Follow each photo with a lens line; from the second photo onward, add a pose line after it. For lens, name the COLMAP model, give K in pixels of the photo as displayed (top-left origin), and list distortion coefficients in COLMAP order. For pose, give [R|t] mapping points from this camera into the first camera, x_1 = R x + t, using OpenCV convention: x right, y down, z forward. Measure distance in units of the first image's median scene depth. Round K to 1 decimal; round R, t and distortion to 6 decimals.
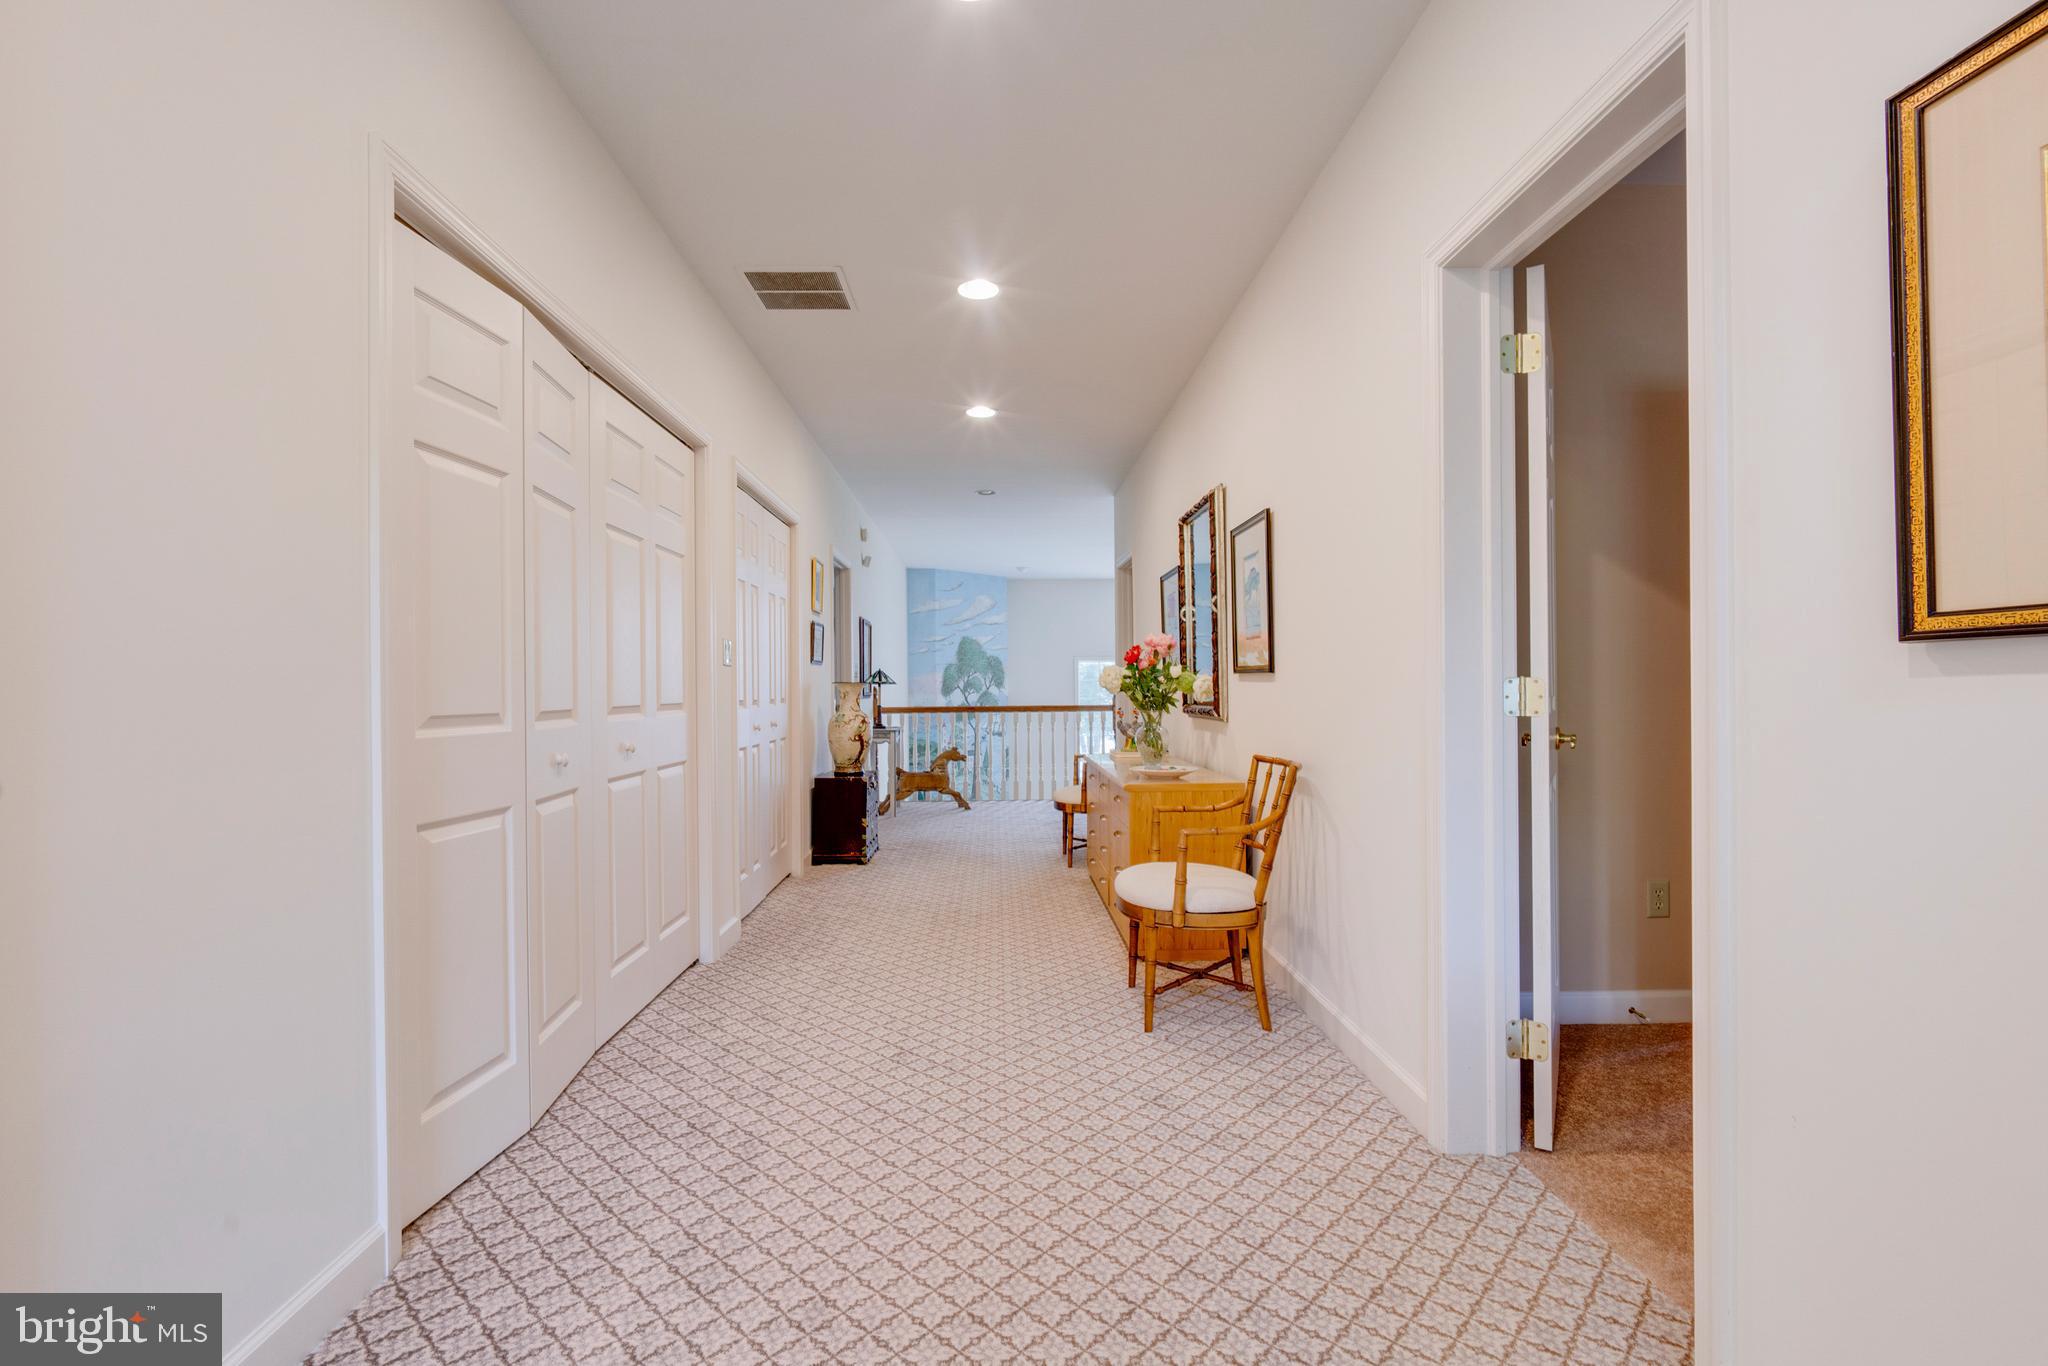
lens RADIAL K [[881.6, 0, 1025.0], [0, 881.6, 685.4], [0, 0, 1]] dist [-0.003259, 0.000294]
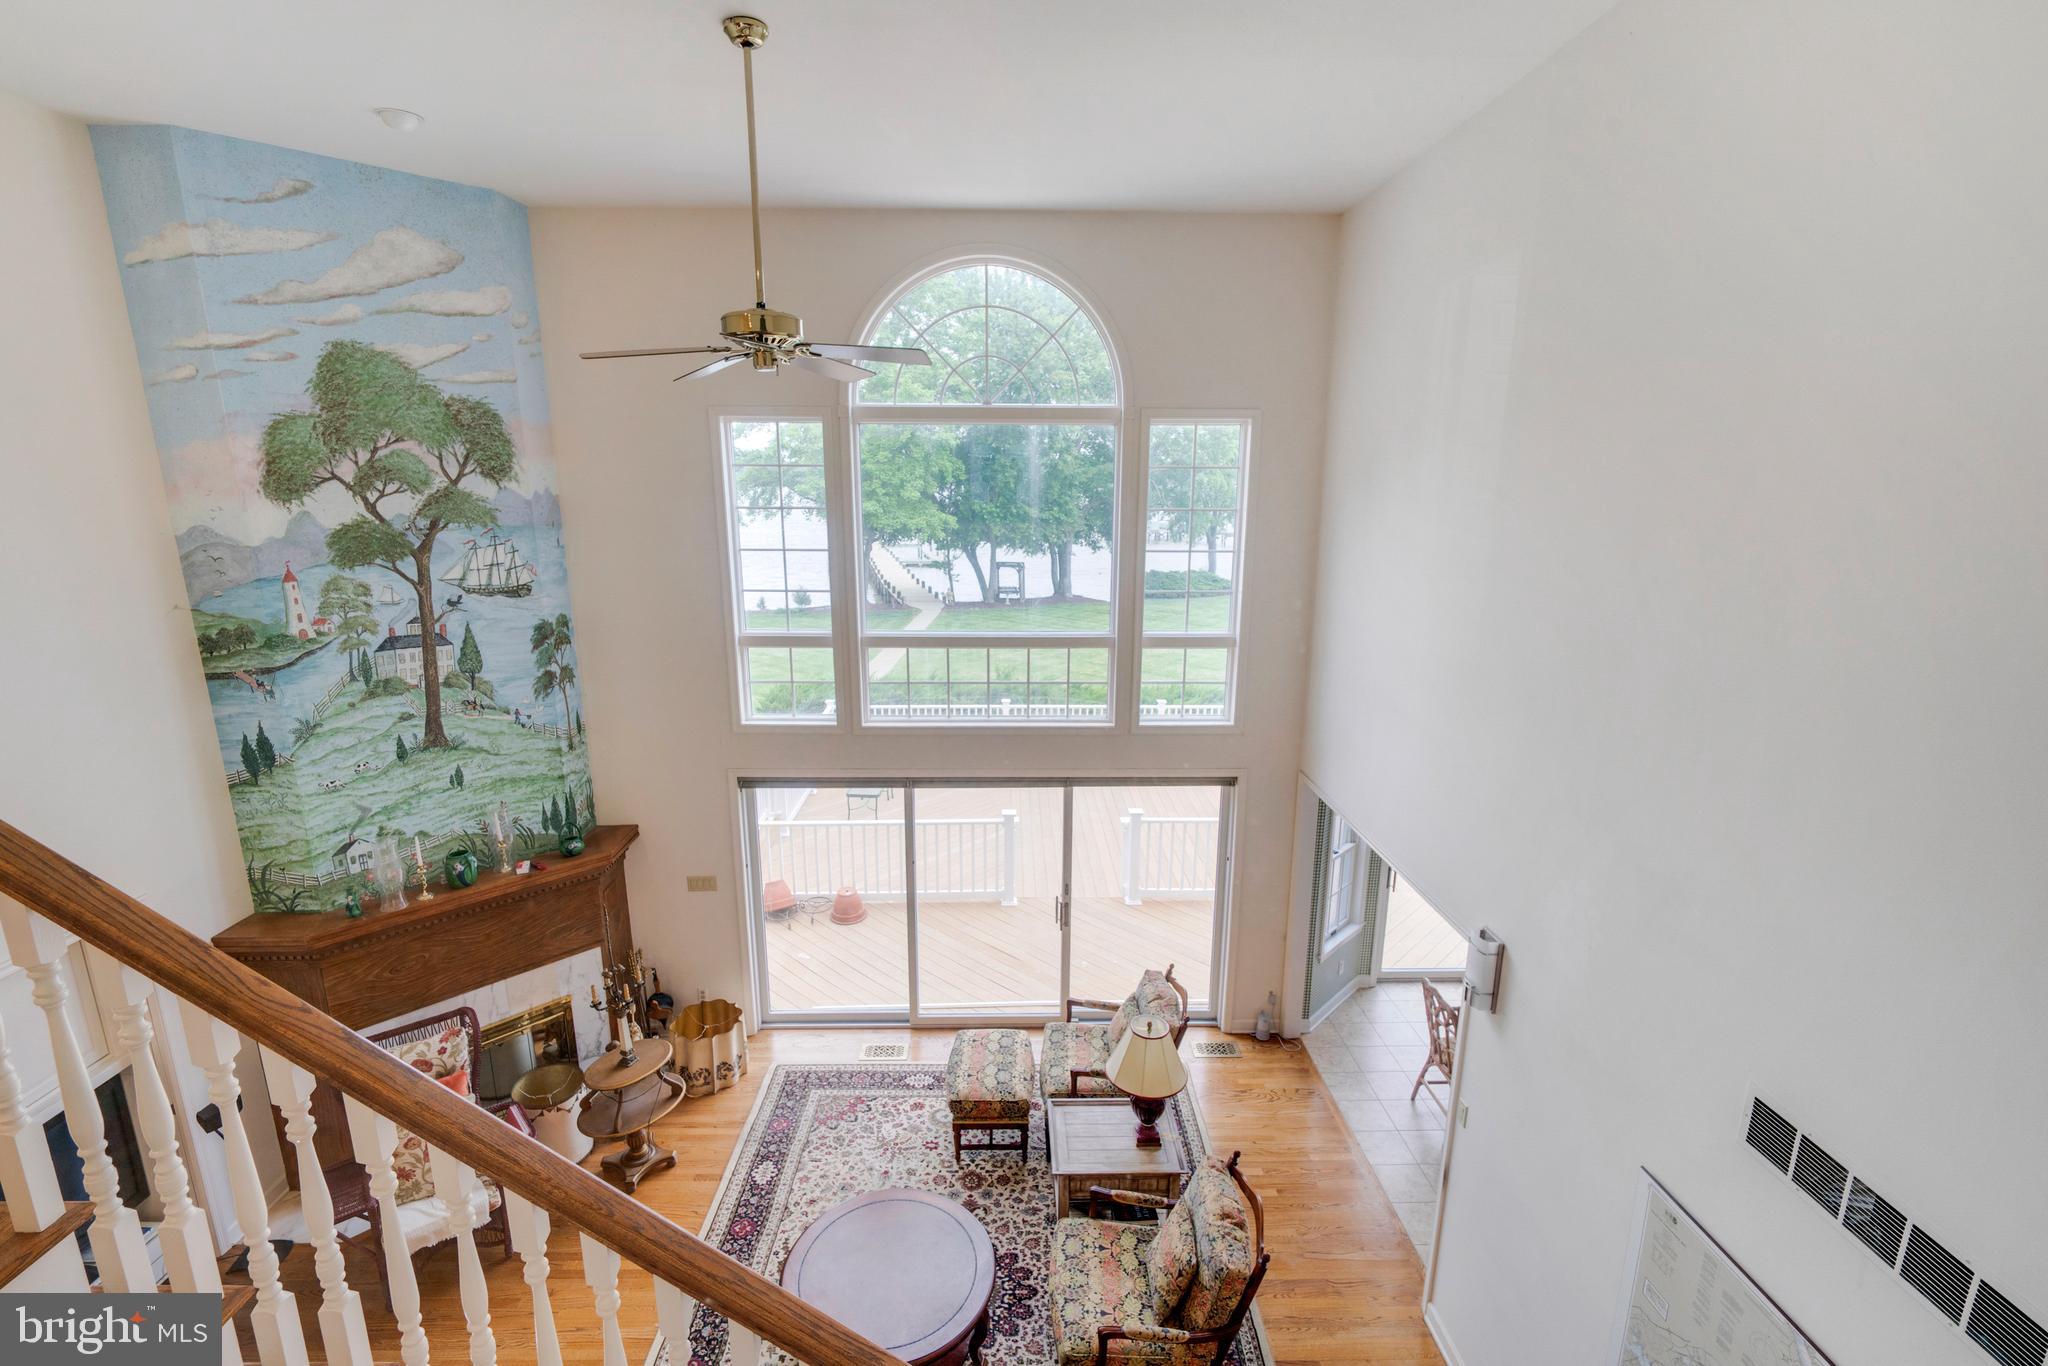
lens RADIAL K [[881.6, 0, 1017.0], [0, 881.6, 689.2], [0, 0, 1]] dist [-0.003259, 0.000294]
pose [[0.999993, 0.000823, 0.003521, 0.219383], [-0.001604, 0.973643, 0.228073, 0.003862], [-0.003240, -0.228078, 0.973638, 0.588708]]
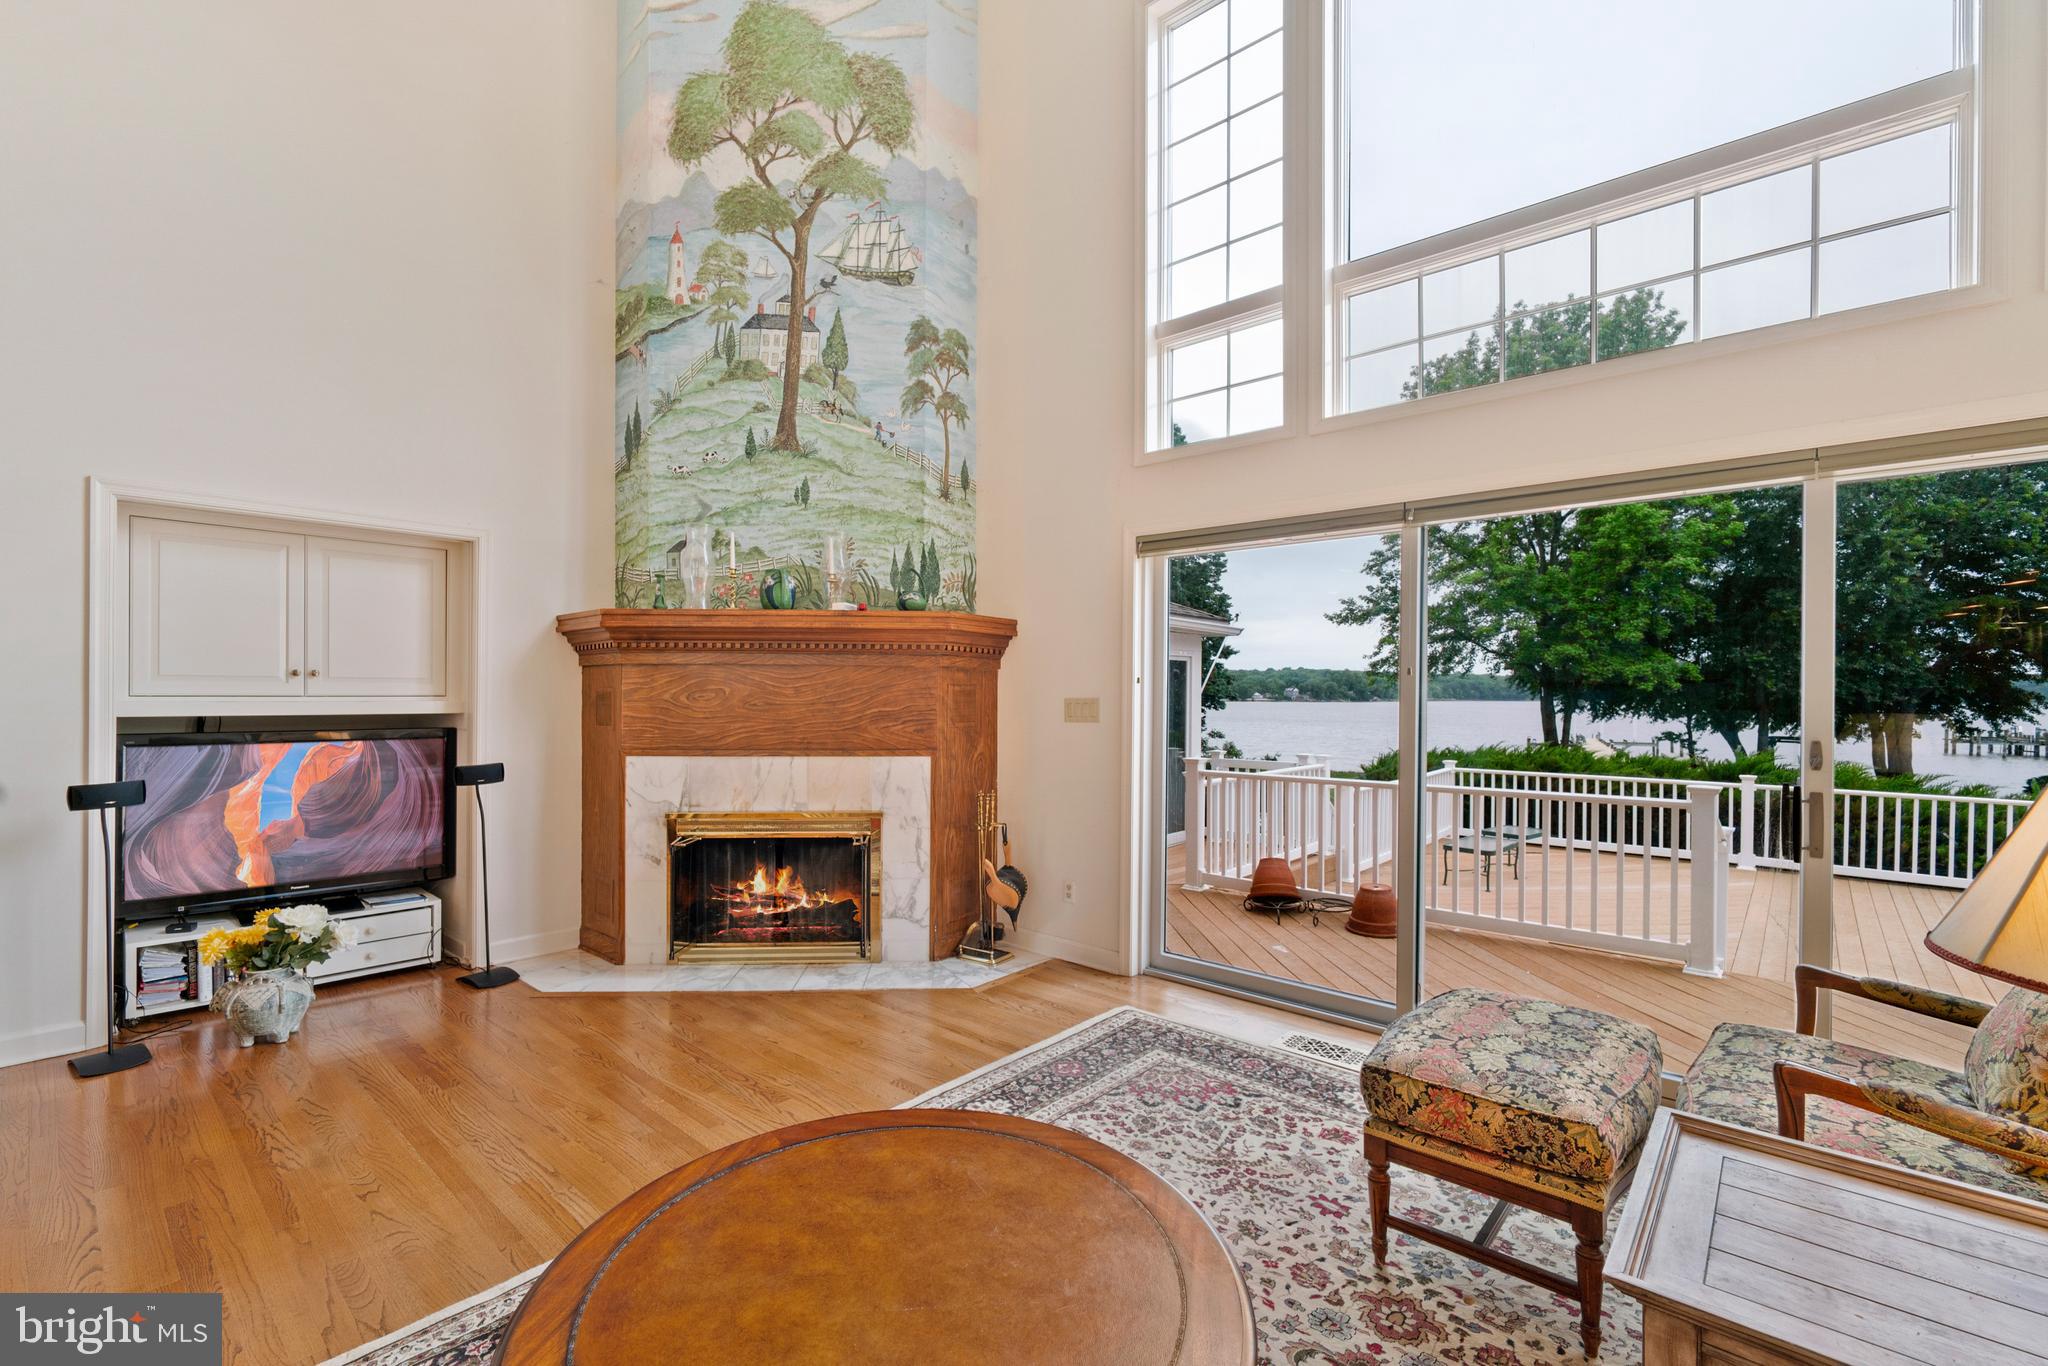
lens RADIAL K [[881.6, 0, 1027.0], [0, 881.6, 687.0], [0, 0, 1]] dist [-0.003259, 0.000294]
pose [[0.746669, 0.001613, -0.665194, 0.249901], [0.003266, 0.999976, 0.006091, 0.220733], [0.665188, -0.006721, 0.746645, 0.793955]]
